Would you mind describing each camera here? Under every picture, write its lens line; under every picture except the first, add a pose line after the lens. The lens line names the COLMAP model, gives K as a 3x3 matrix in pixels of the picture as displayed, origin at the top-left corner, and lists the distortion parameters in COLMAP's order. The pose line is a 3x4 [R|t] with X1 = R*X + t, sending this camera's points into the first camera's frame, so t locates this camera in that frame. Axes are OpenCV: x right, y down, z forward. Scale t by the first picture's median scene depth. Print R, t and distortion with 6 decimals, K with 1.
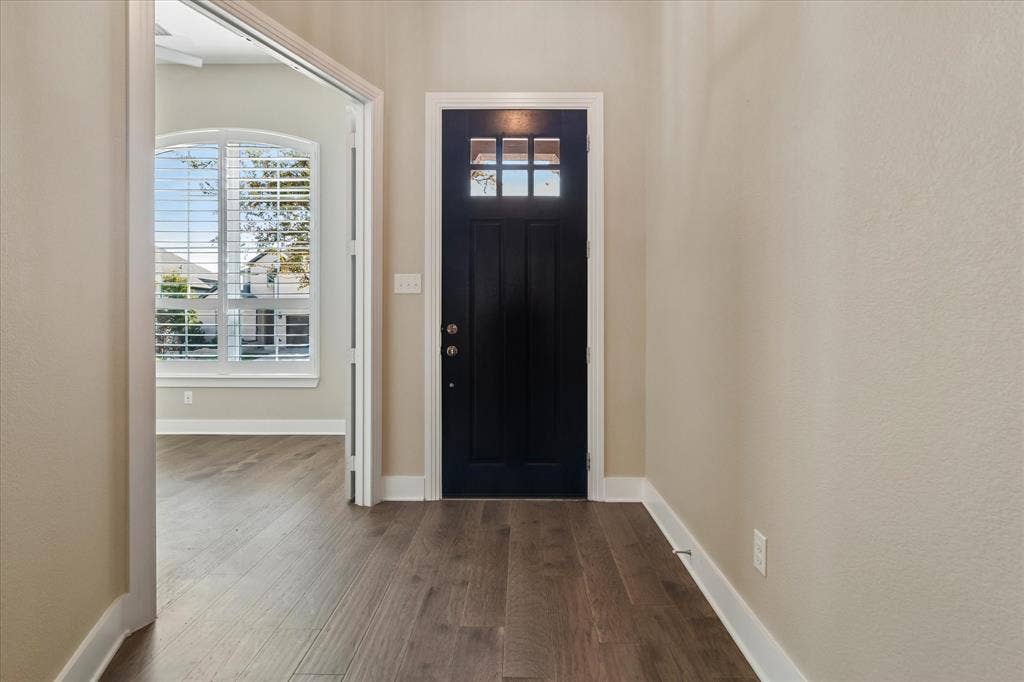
lens RADIAL K [[501.2, 0, 511.3], [0, 501.2, 322.7], [0, 0, 1]] dist [-0.000251, 0.000916]
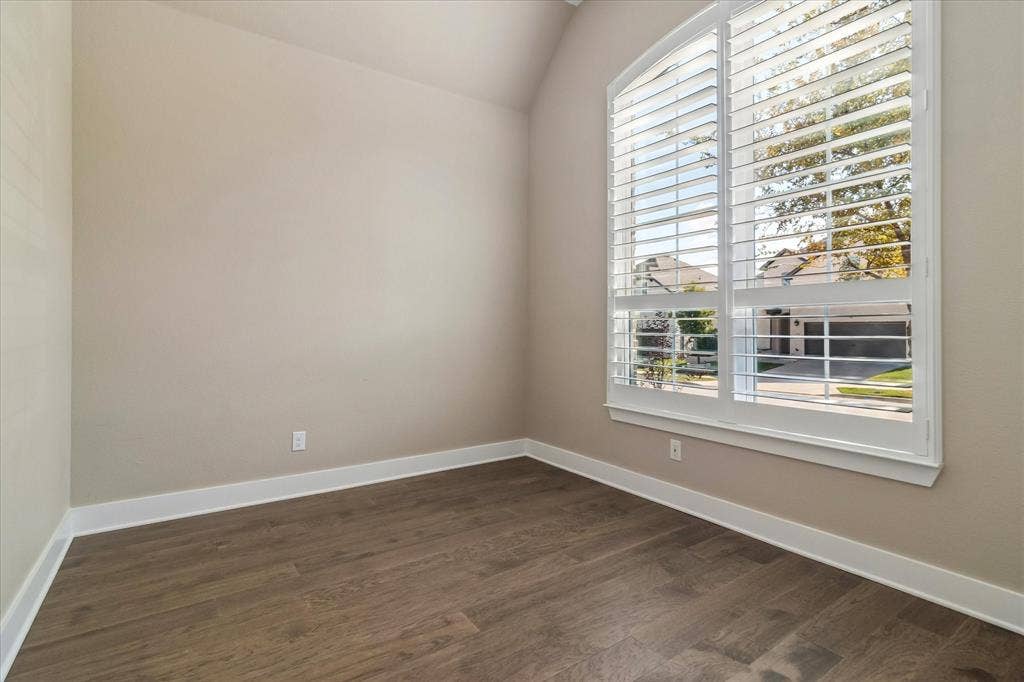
lens RADIAL K [[501.2, 0, 511.3], [0, 501.2, 322.7], [0, 0, 1]] dist [-0.000251, 0.000916]
pose [[0.585622, -0.012649, -0.810486, -0.172993], [0.000357, 0.999882, -0.015346, -0.000595], [0.810585, 0.008697, 0.585557, 0.316681]]
